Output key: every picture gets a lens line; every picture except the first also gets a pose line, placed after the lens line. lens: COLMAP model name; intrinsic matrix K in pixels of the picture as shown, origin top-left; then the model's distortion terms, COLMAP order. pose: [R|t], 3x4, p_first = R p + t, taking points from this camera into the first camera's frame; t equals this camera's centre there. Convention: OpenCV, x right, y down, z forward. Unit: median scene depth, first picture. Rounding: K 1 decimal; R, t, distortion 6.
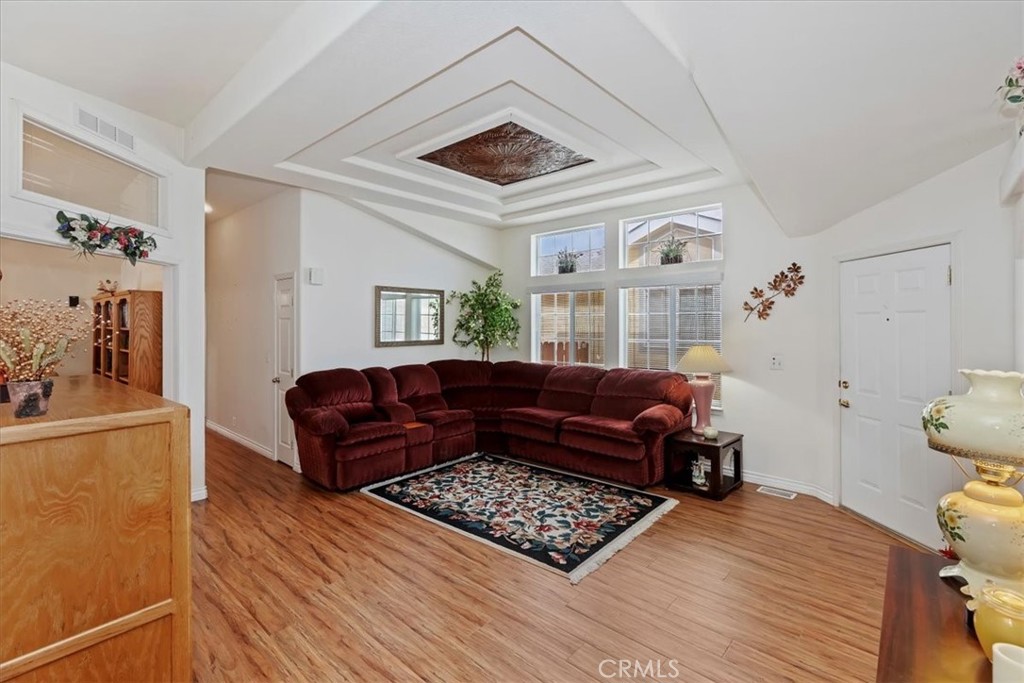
lens RADIAL K [[461.3, 0, 510.5], [0, 461.3, 328.0], [0, 0, 1]] dist [0.004520, 0.000334]
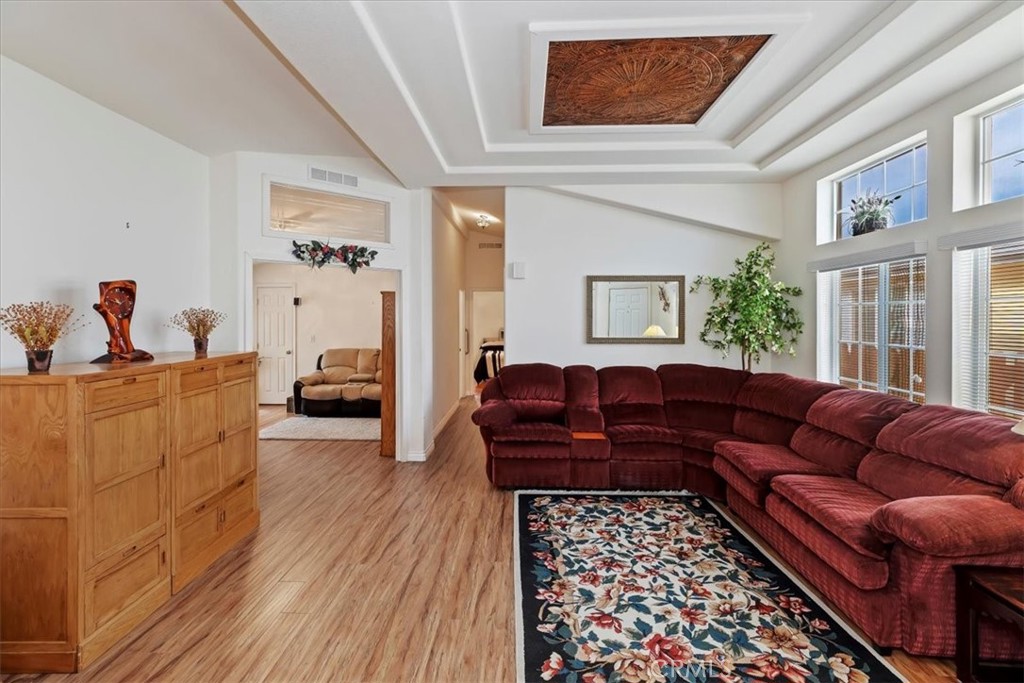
lens RADIAL K [[474.9, 0, 510.3], [0, 474.9, 324.6], [0, 0, 1]] dist [0.003545, 0.000394]
pose [[0.641241, 0.015538, -0.767182, 0.439739], [-0.010965, 0.999878, 0.011086, -0.005596], [0.767261, 0.001303, 0.641333, 0.380384]]
